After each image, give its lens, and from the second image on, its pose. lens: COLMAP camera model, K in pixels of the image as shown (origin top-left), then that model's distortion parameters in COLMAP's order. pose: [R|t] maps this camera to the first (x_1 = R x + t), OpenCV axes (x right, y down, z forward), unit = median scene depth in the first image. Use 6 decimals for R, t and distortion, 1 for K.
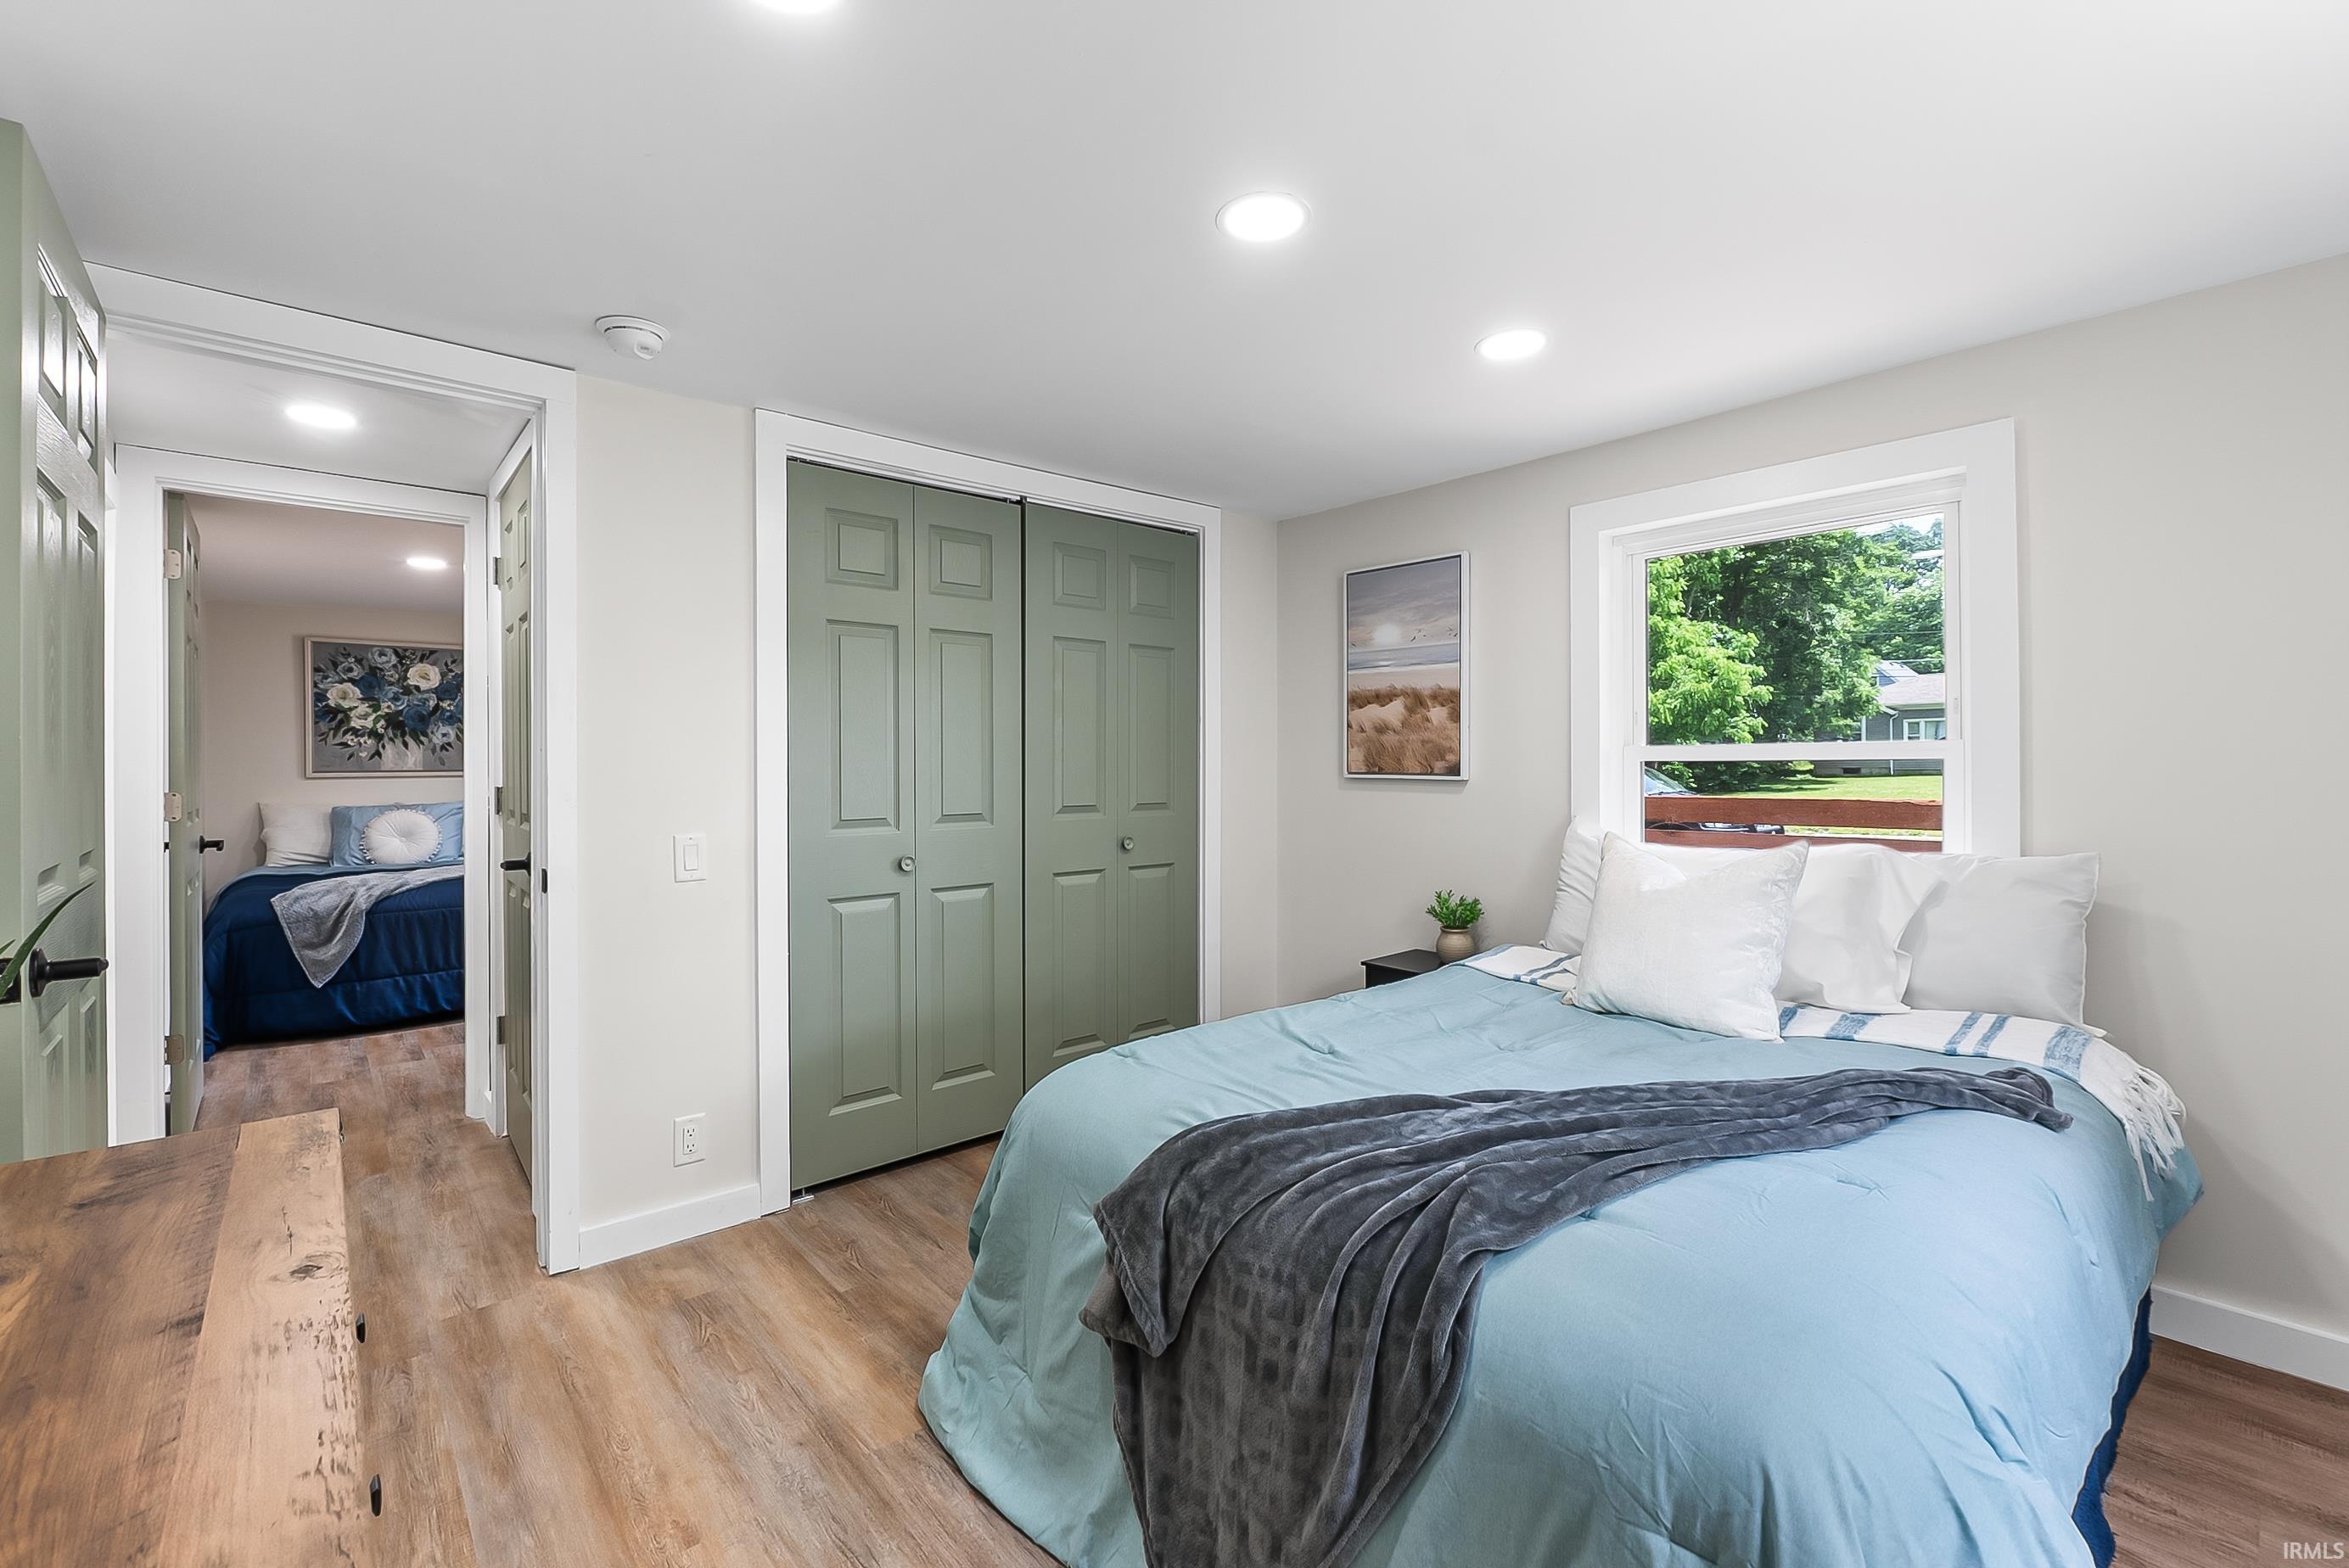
lens RADIAL K [[1003.6, 0, 1180.8], [0, 1003.6, 765.3], [0, 0, 1]] dist [-0.010558, 0.001121]
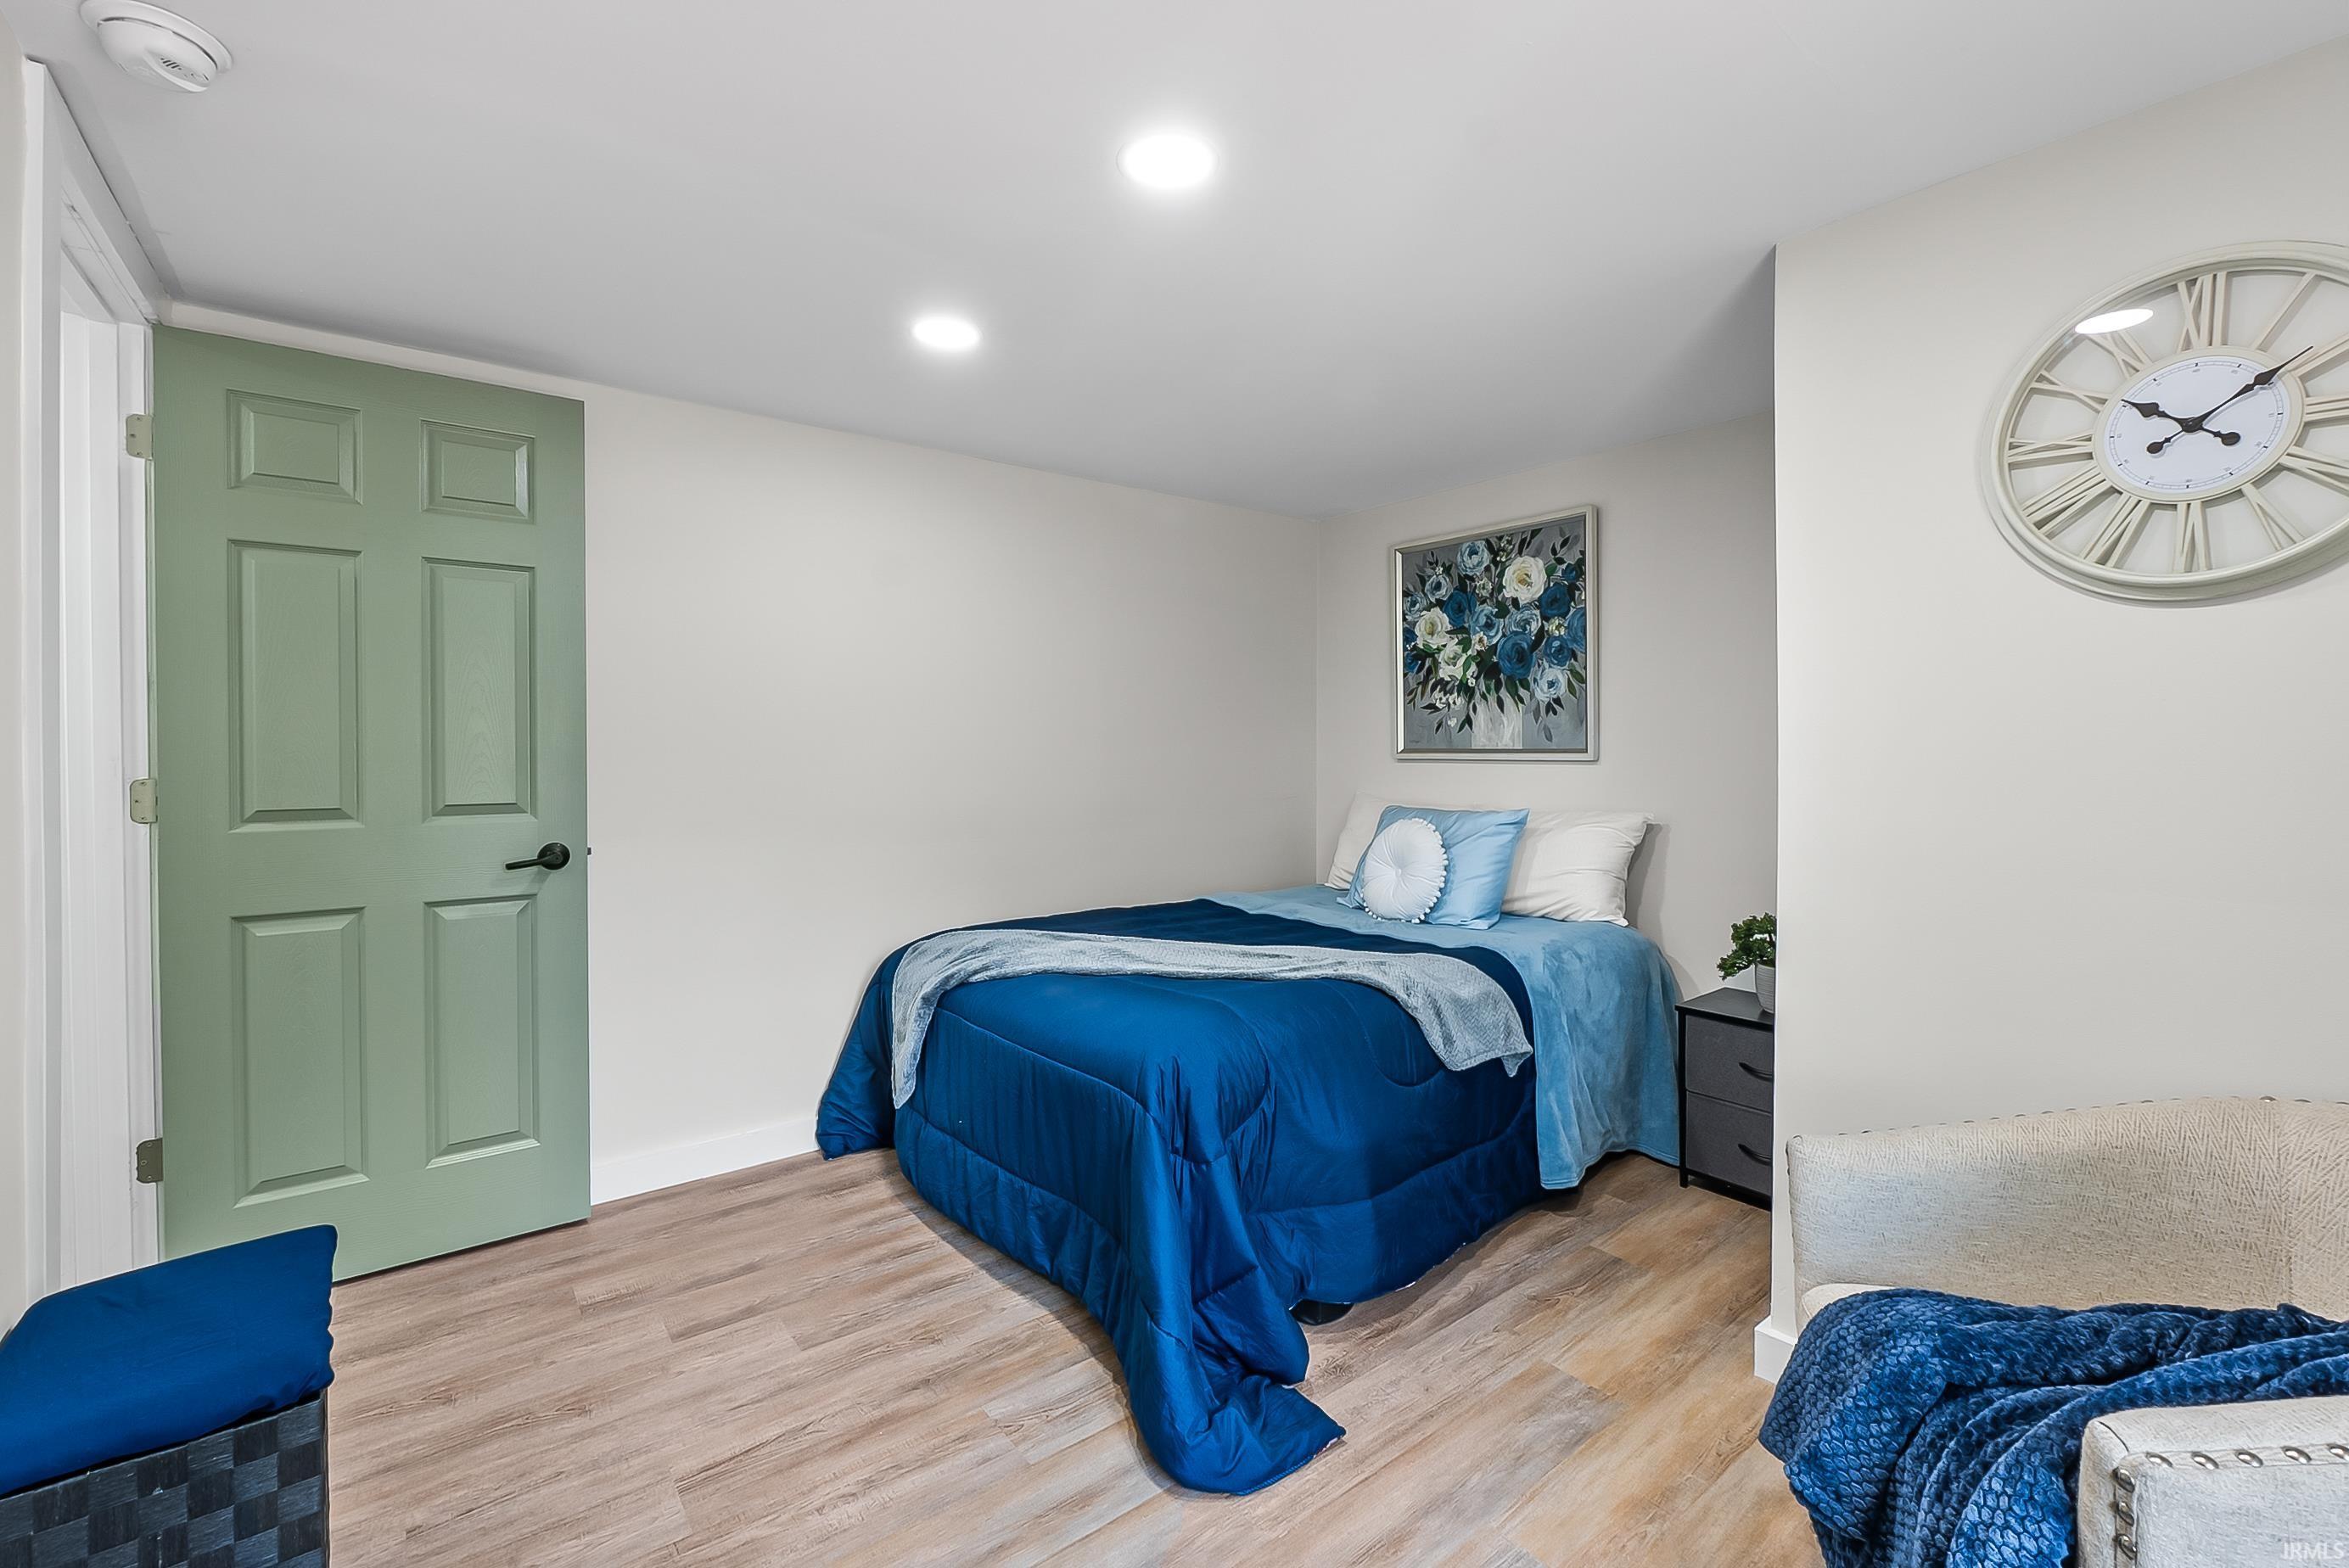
lens RADIAL K [[1003.6, 0, 1185.7], [0, 1003.6, 751.0], [0, 0, 1]] dist [-0.010558, 0.001121]
pose [[-0.067447, 0.015797, -0.997598, -0.195592], [0.003702, 0.999872, 0.015582, -0.003710], [0.997716, -0.002642, -0.067497, 0.867903]]
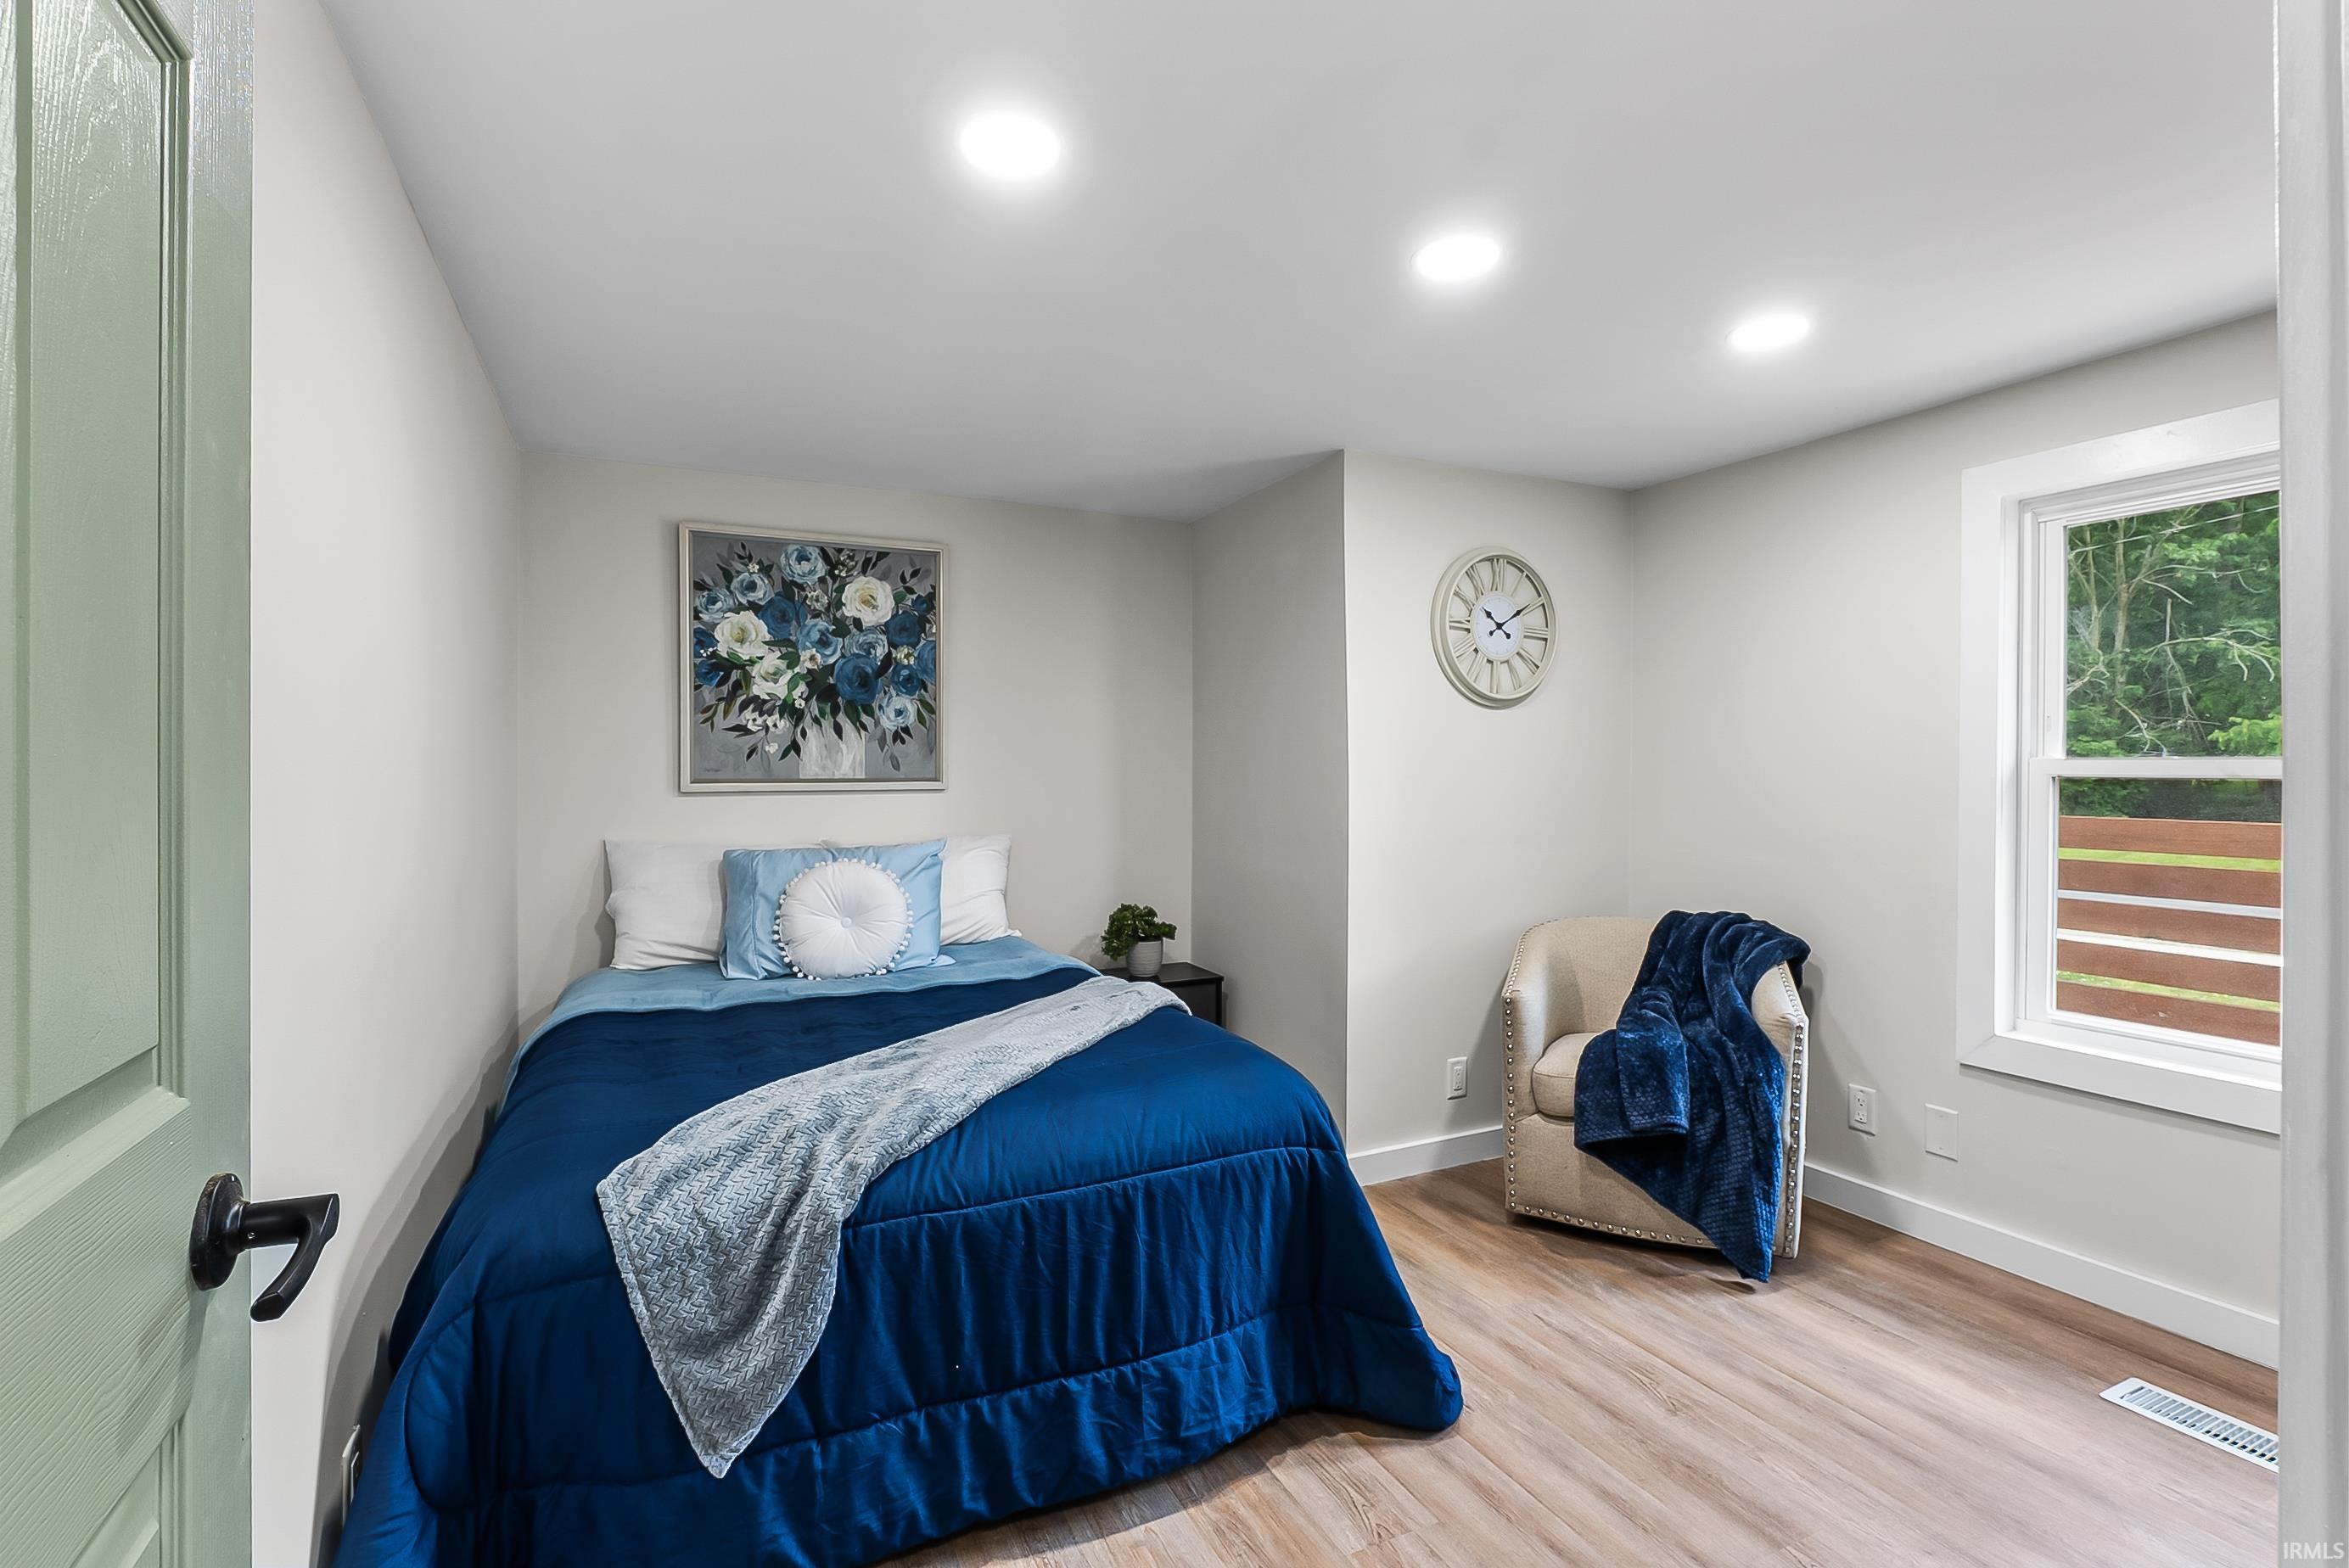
lens RADIAL K [[1069.7, 0, 1161.9], [0, 1069.7, 773.9], [0, 0, 1]] dist [-0.007696, -0.001074]
pose [[0.957649, 0.010176, -0.287759, -0.455617], [-0.008216, 0.999934, 0.008017, -0.003639], [0.287822, -0.005313, 0.957669, 0.514060]]
